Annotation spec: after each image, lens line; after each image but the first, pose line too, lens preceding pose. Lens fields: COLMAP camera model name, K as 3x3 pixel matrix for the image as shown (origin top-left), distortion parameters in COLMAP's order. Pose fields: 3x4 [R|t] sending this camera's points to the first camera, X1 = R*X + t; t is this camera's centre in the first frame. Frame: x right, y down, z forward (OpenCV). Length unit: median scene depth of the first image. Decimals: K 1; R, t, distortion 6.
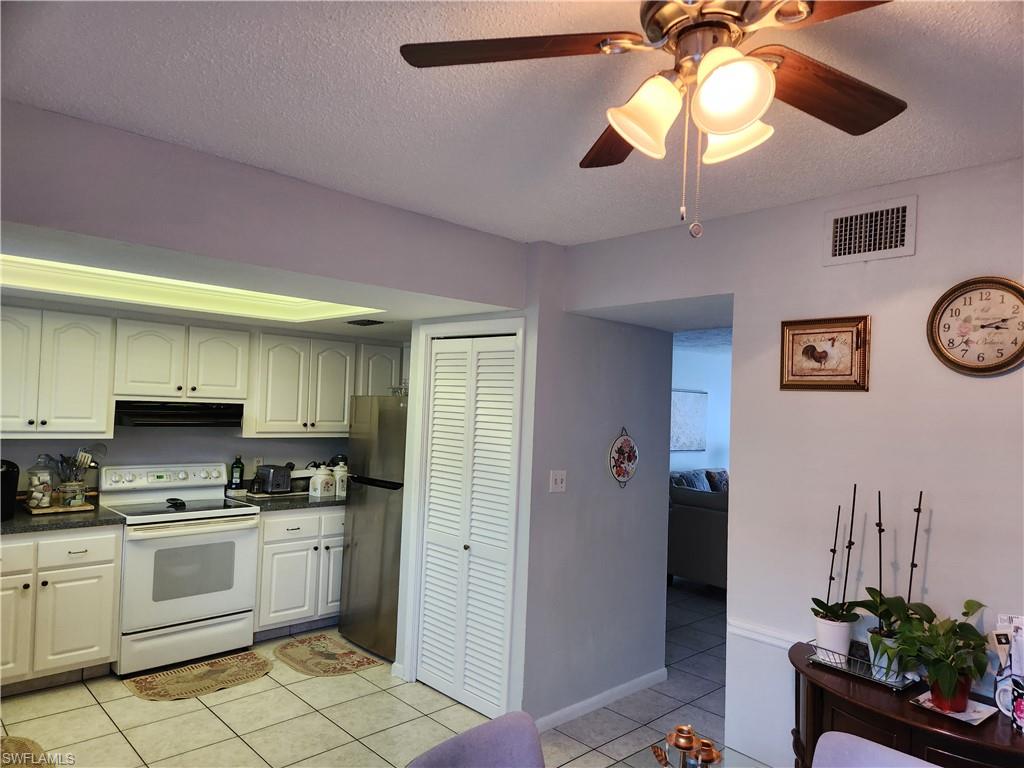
lens RADIAL K [[686.3, 0, 526.2], [0, 686.3, 399.5], [0, 0, 1]] dist [0.081971, -0.067231]
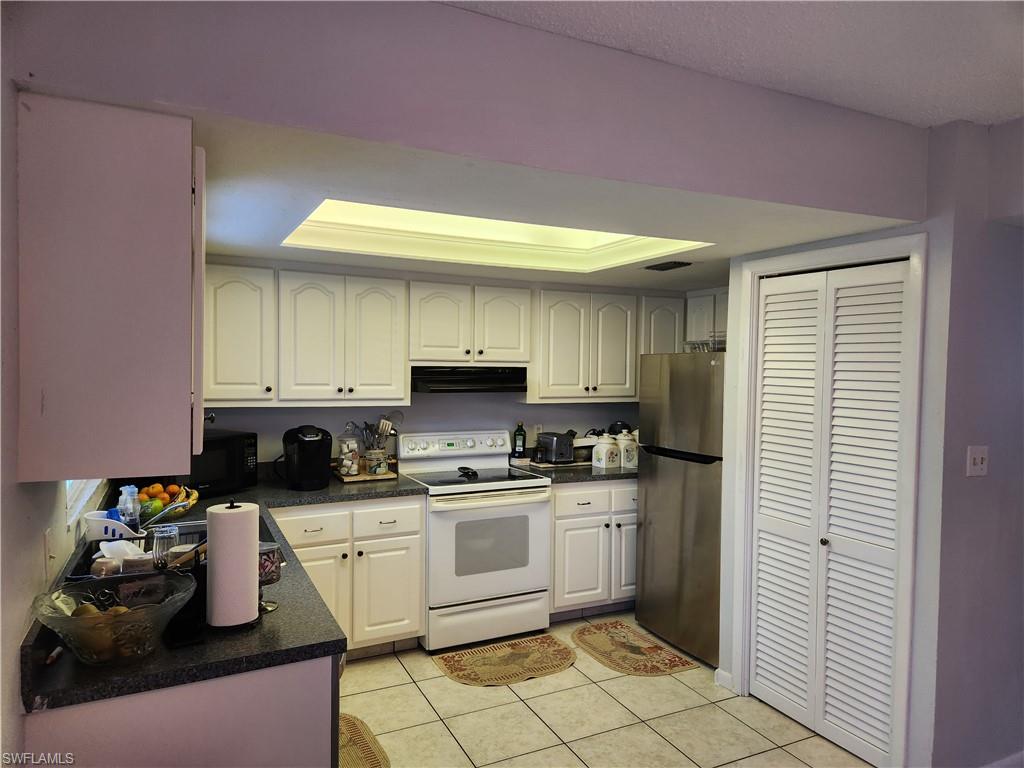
lens RADIAL K [[686.3, 0, 523.1], [0, 686.3, 391.5], [0, 0, 1]] dist [0.081971, -0.067231]
pose [[0.952876, -0.015924, -0.302943, -0.157081], [0.028345, 0.998926, 0.036648, 0.006014], [0.302034, -0.043508, 0.952304, 0.144528]]
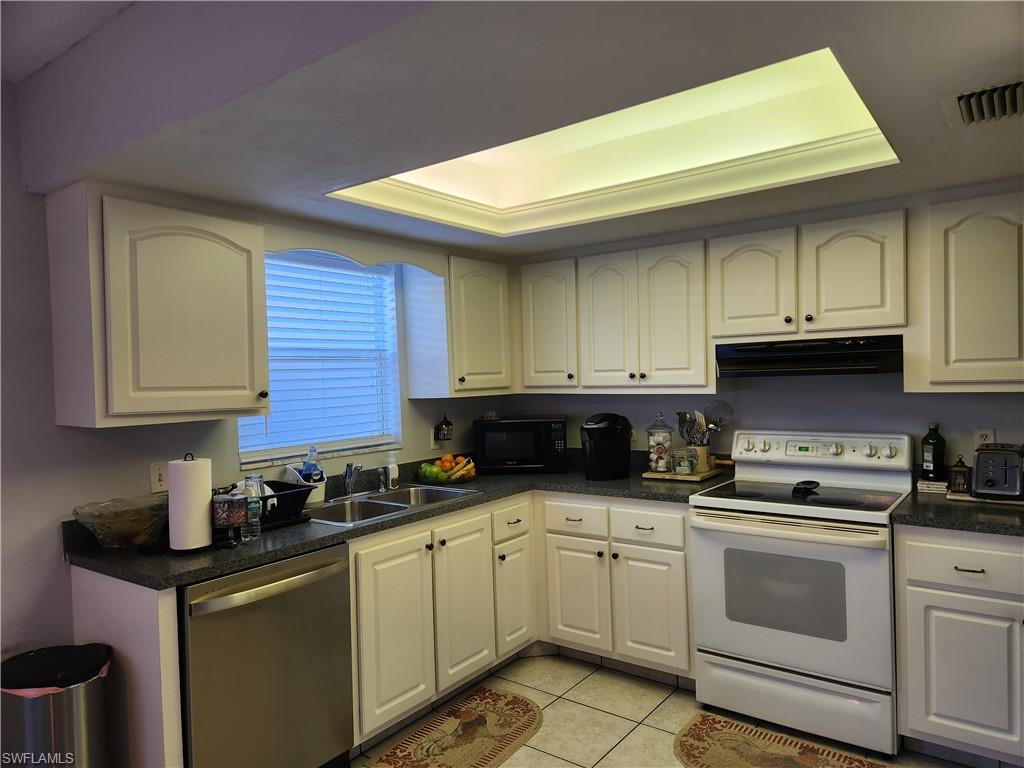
lens RADIAL K [[686.3, 0, 513.3], [0, 686.3, 394.3], [0, 0, 1]] dist [0.081971, -0.067231]
pose [[0.146955, -0.013040, -0.989057, 0.146066], [0.047081, 0.998872, -0.006174, 0.052396], [0.988022, -0.045659, 0.147403, 0.689277]]
